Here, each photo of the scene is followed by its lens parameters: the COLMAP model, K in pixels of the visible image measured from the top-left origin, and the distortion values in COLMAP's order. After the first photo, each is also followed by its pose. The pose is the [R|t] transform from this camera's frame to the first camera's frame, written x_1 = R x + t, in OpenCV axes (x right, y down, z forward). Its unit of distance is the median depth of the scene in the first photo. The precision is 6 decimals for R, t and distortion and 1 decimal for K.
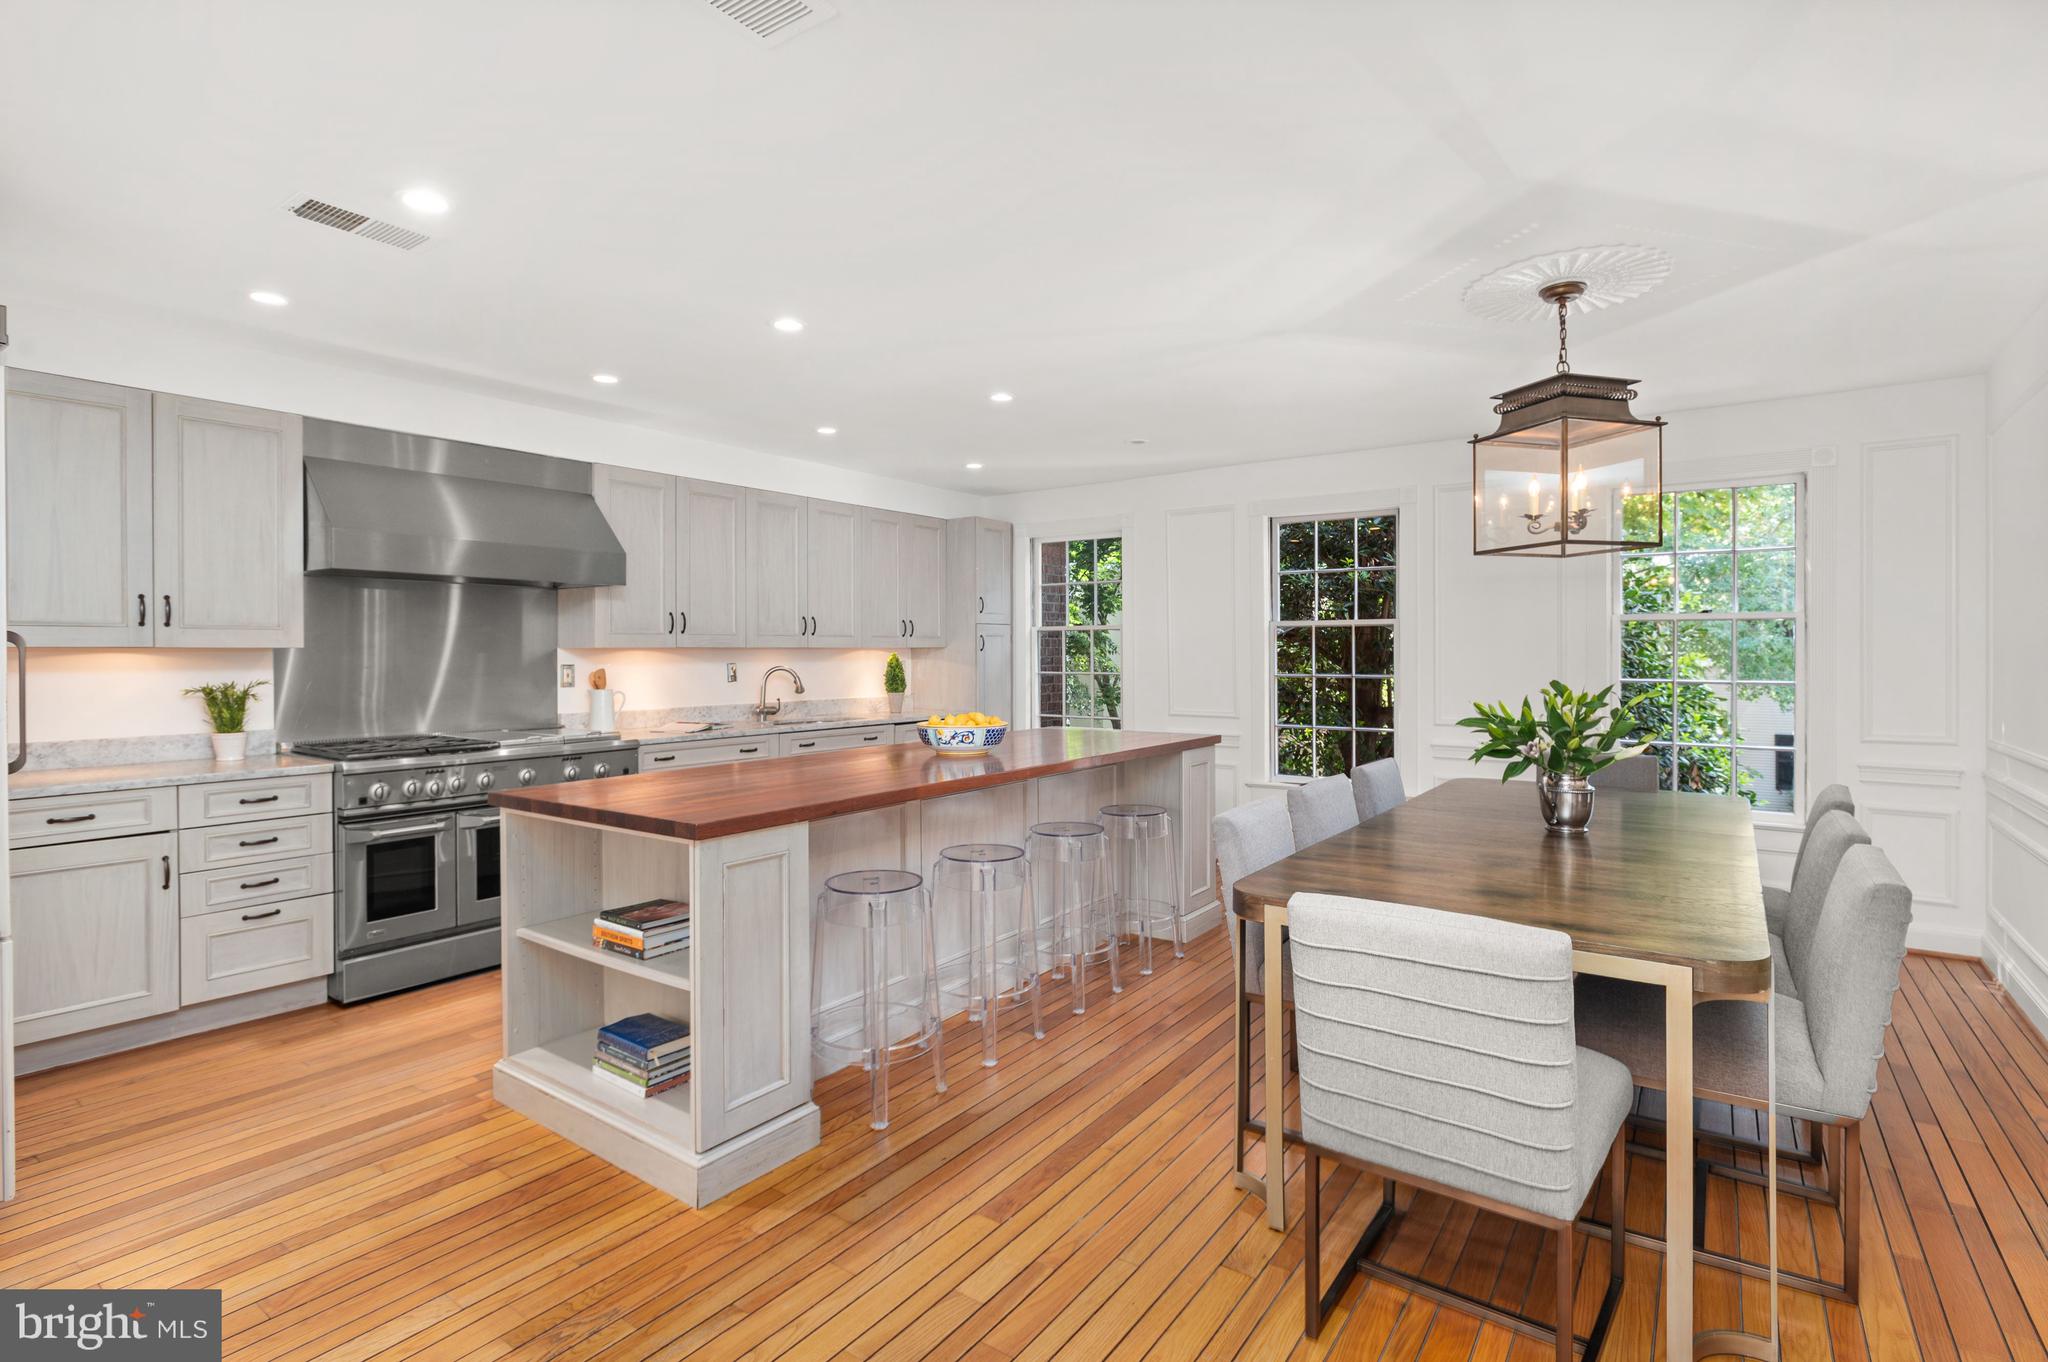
lens RADIAL K [[975.5, 0, 1028.6], [0, 975.5, 660.5], [0, 0, 1]] dist [-0.016619, 0.004707]
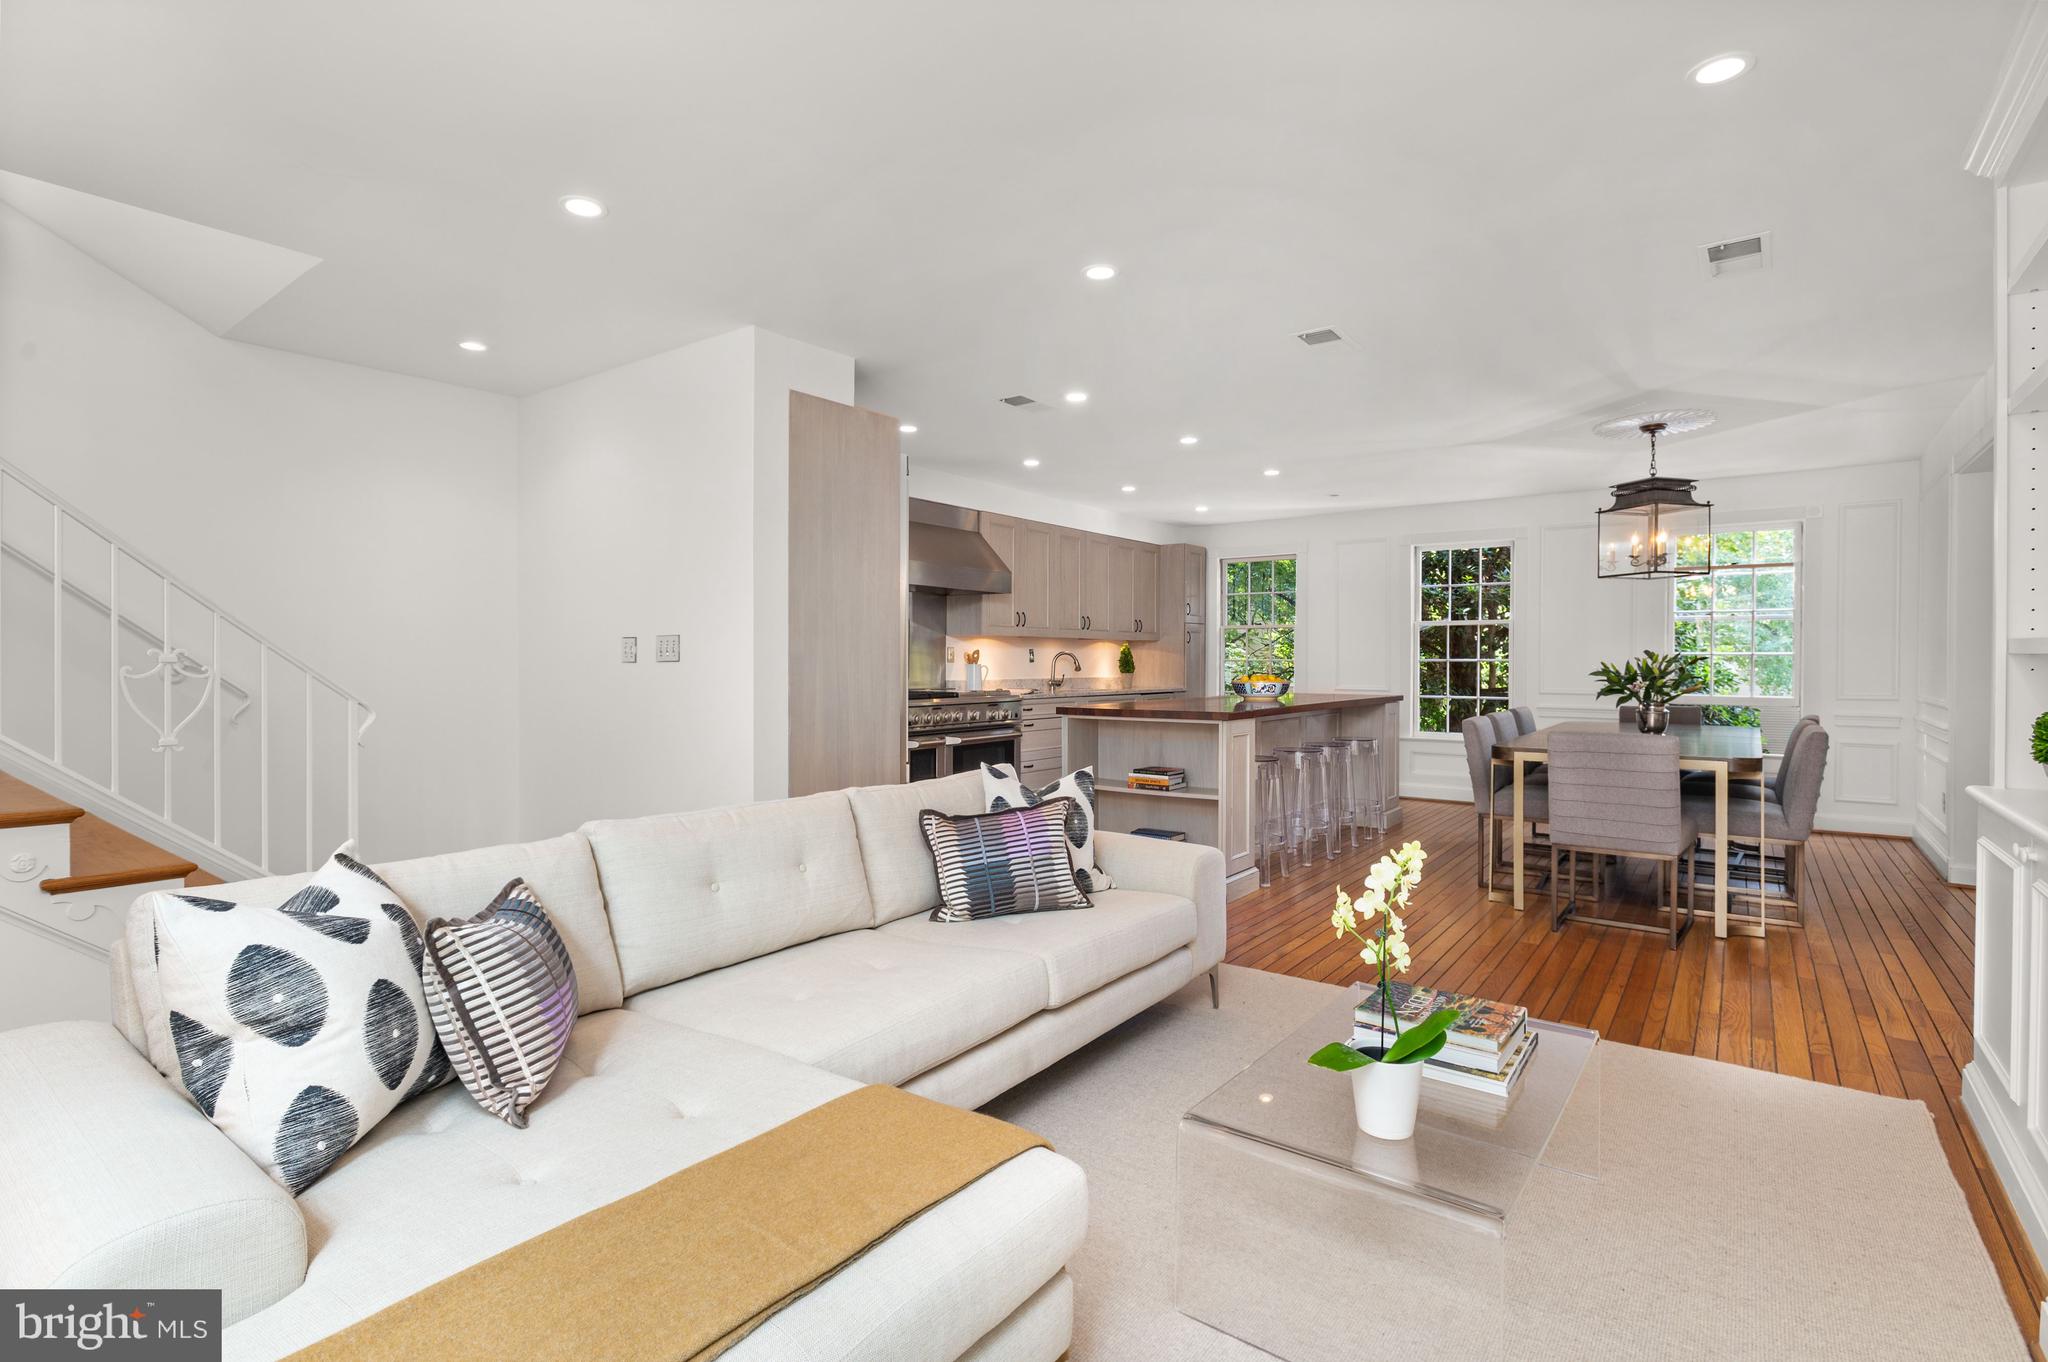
lens RADIAL K [[975.5, 0, 1018.9], [0, 975.5, 678.5], [0, 0, 1]] dist [-0.016619, 0.004707]
pose [[0.999696, 0.005145, -0.024123, -0.364540], [-0.004926, 0.999946, 0.009124, 0.040806], [0.024169, -0.009002, 0.999667, -0.517439]]
